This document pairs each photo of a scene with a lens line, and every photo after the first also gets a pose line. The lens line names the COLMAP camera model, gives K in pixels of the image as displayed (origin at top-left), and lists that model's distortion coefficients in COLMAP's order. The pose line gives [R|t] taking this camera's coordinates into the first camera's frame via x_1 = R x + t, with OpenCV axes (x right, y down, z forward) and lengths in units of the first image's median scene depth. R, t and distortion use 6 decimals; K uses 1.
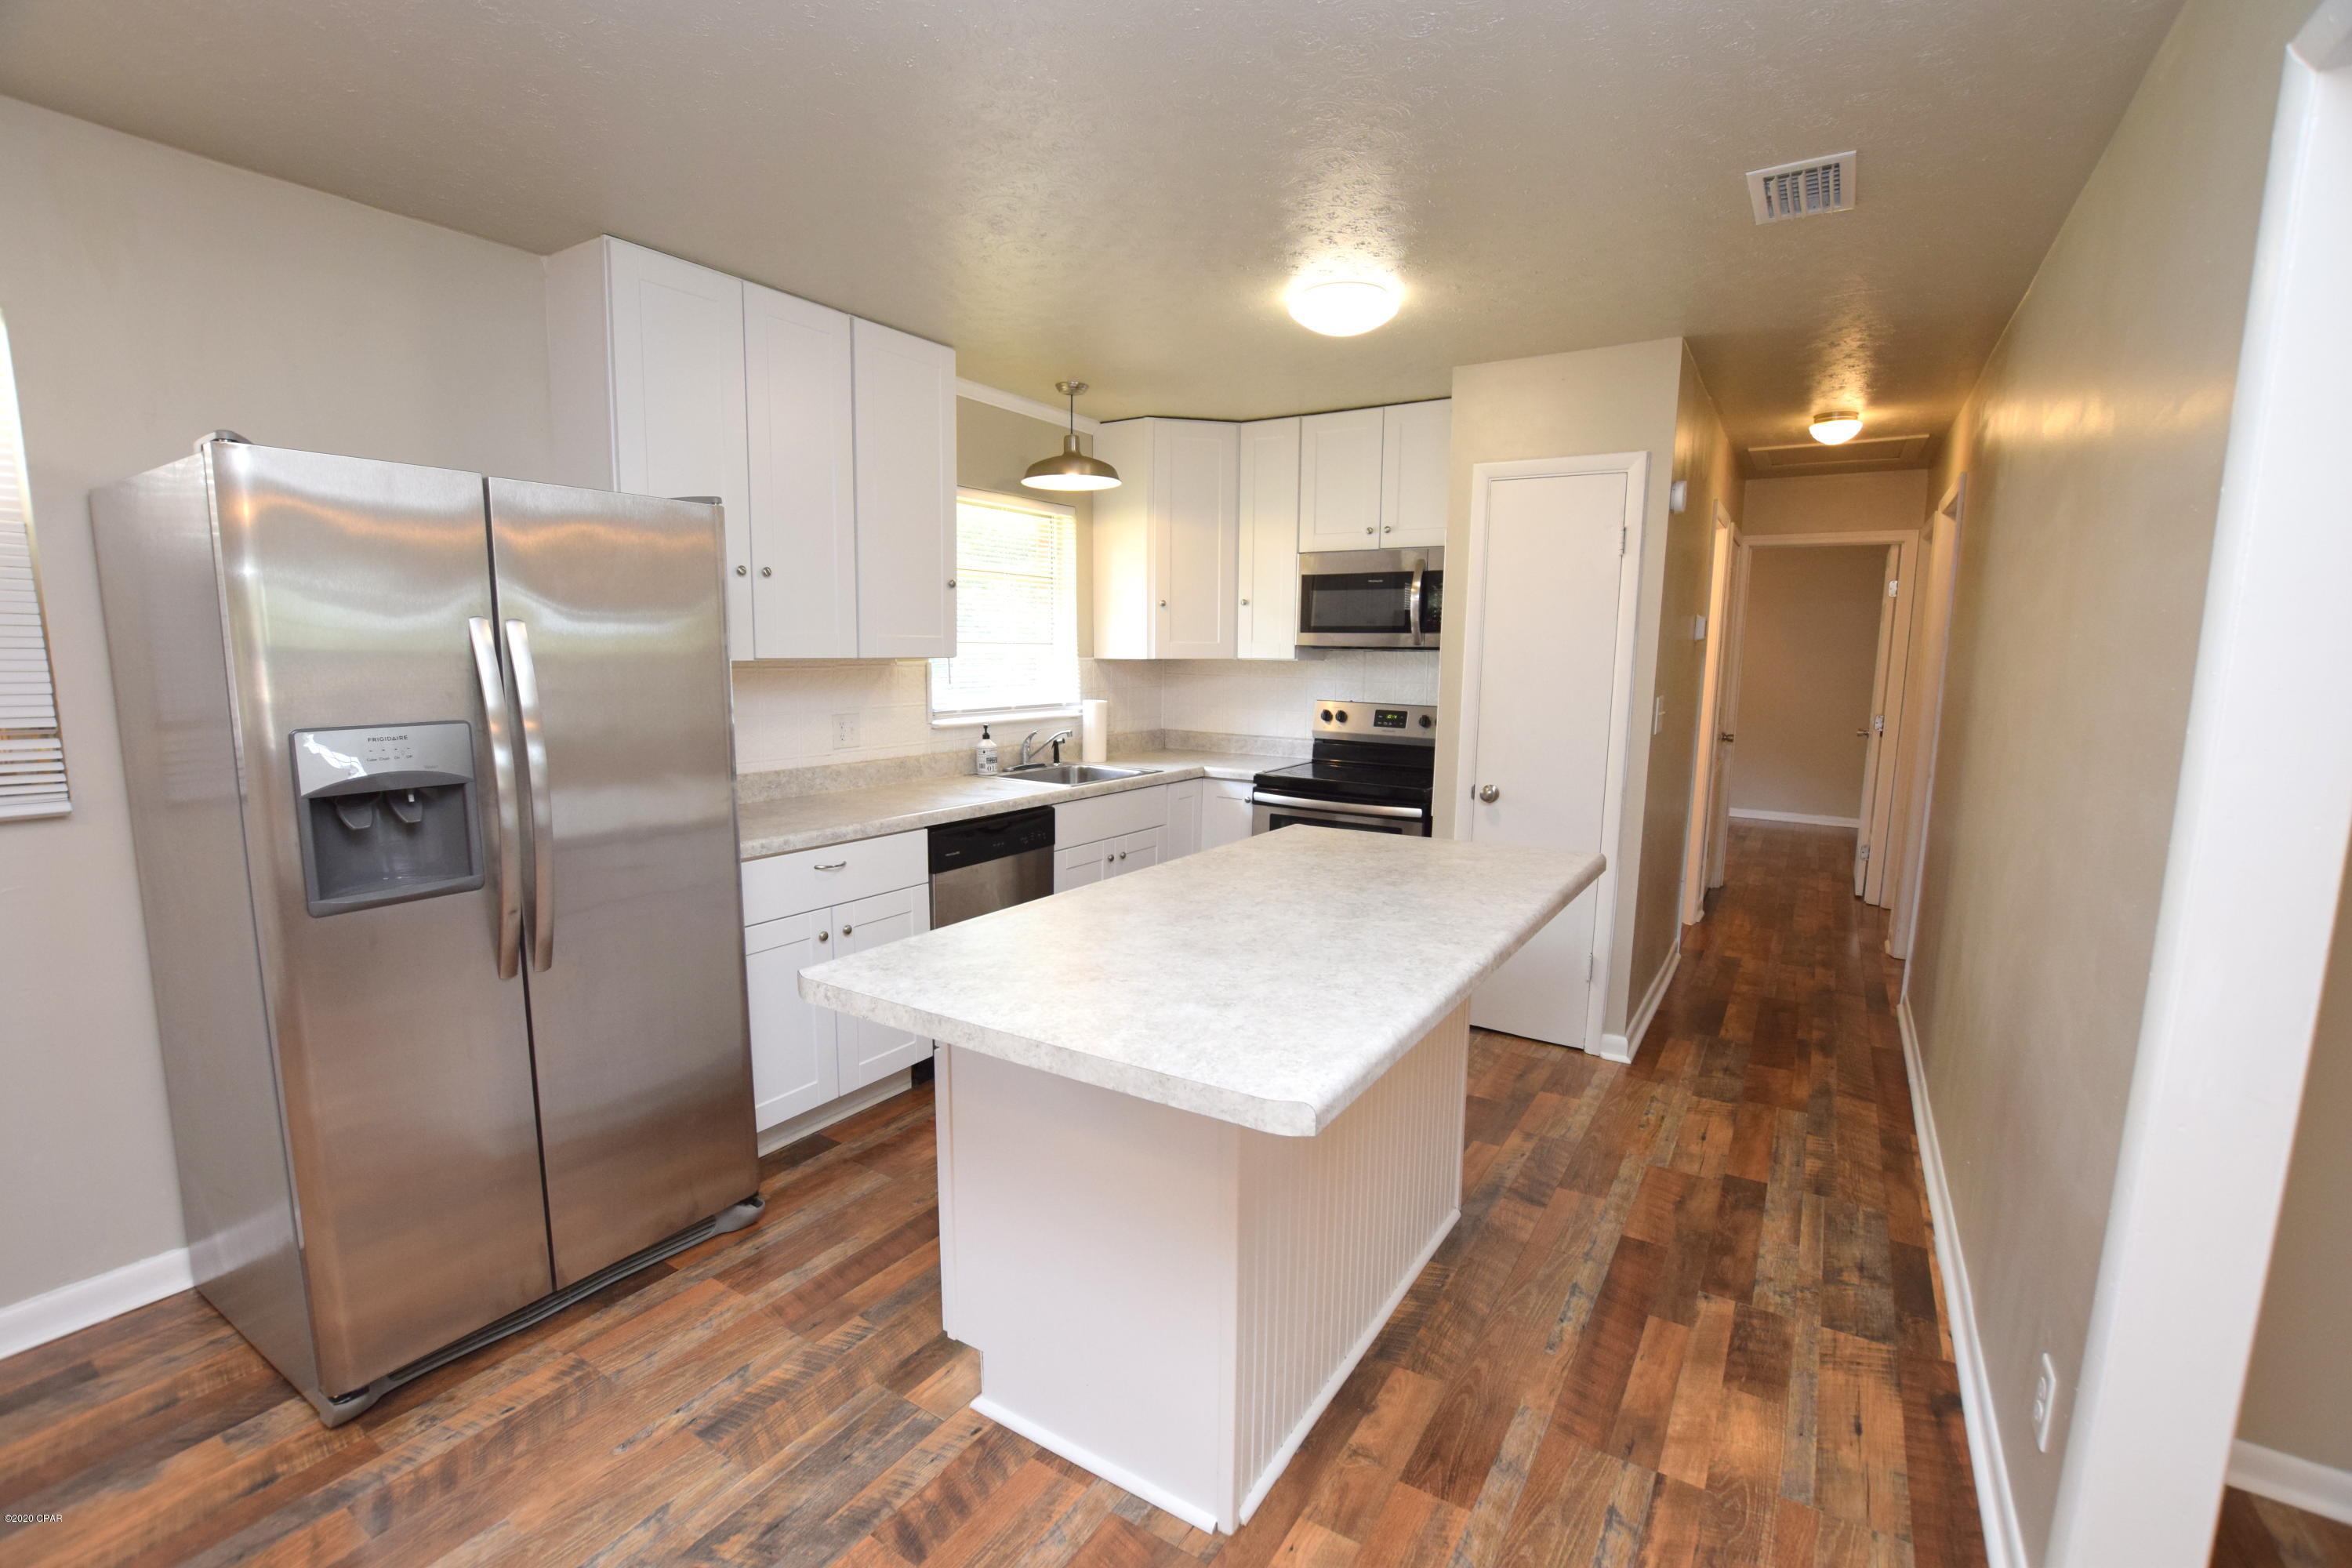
lens RADIAL K [[1049.8, 0, 1143.8], [0, 1049.8, 791.1], [0, 0, 1]] dist [-0.009758, -0.000136]
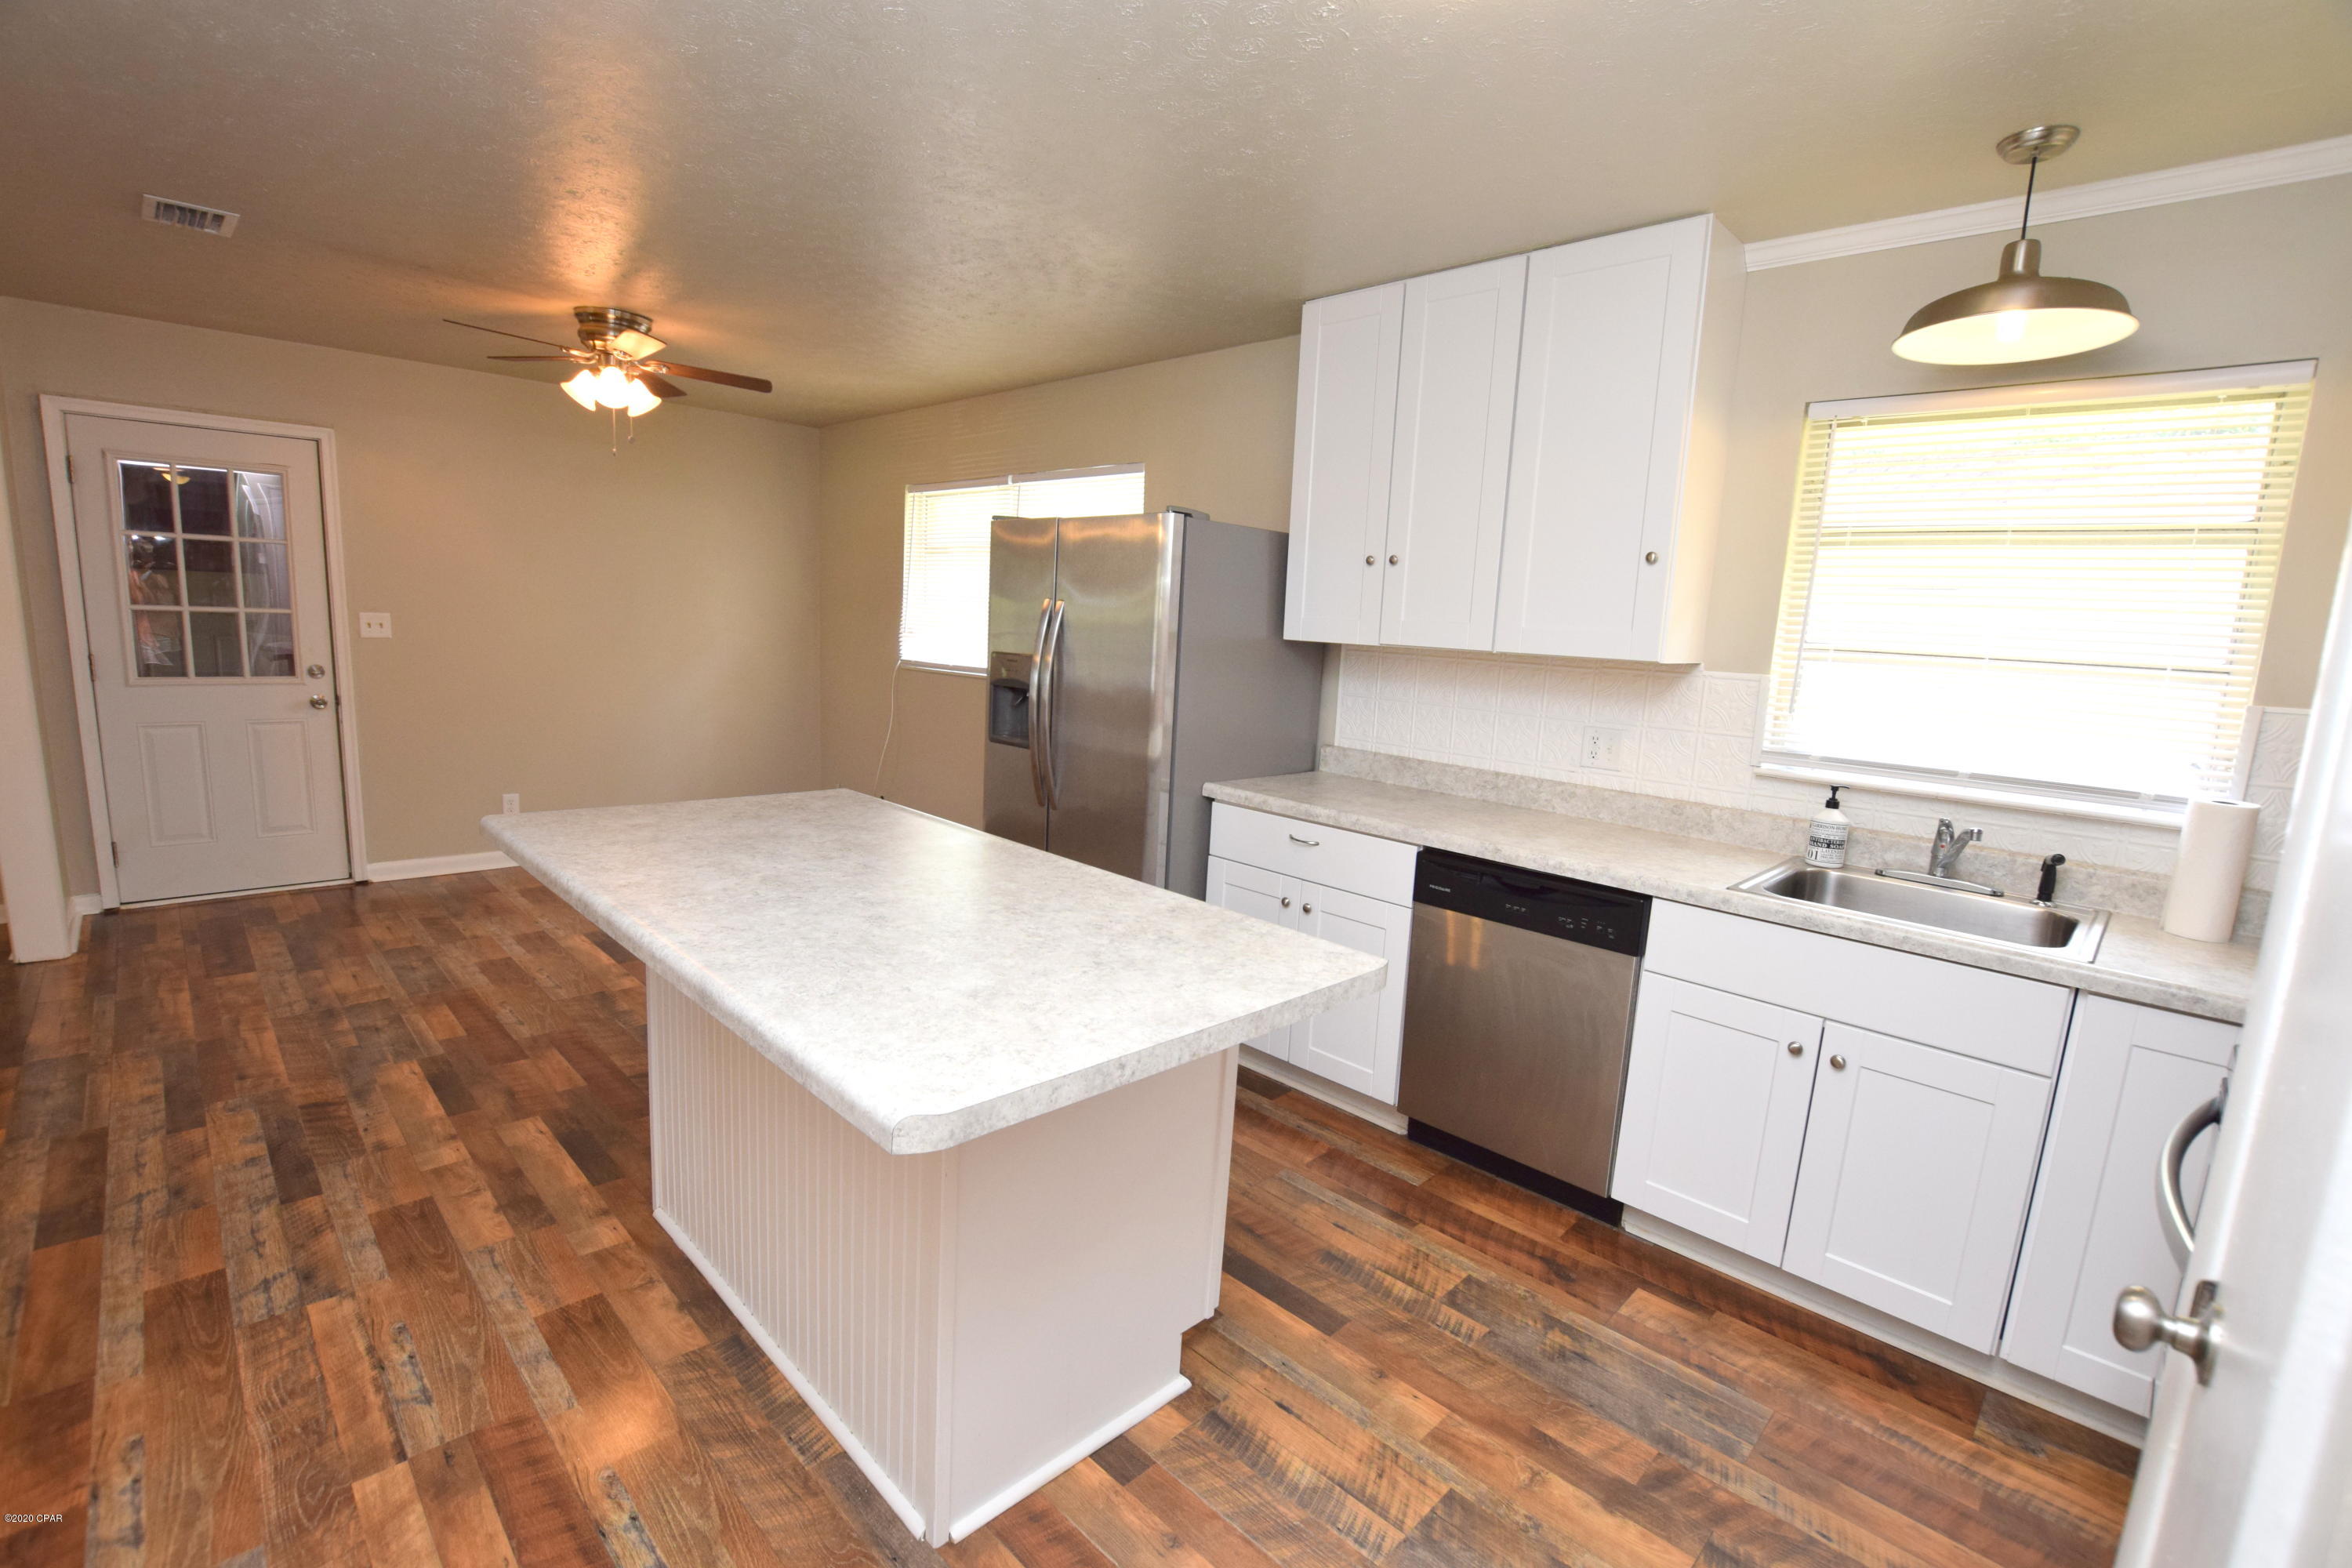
lens RADIAL K [[1002.6, 0, 1131.7], [0, 1002.6, 768.3], [0, 0, 1]] dist [-0.009473, 0.000541]
pose [[-0.201518, 0.130307, -0.970778, 0.926756], [-0.182355, 0.968792, 0.167894, -0.179530], [0.962360, 0.210860, -0.171467, 1.330438]]
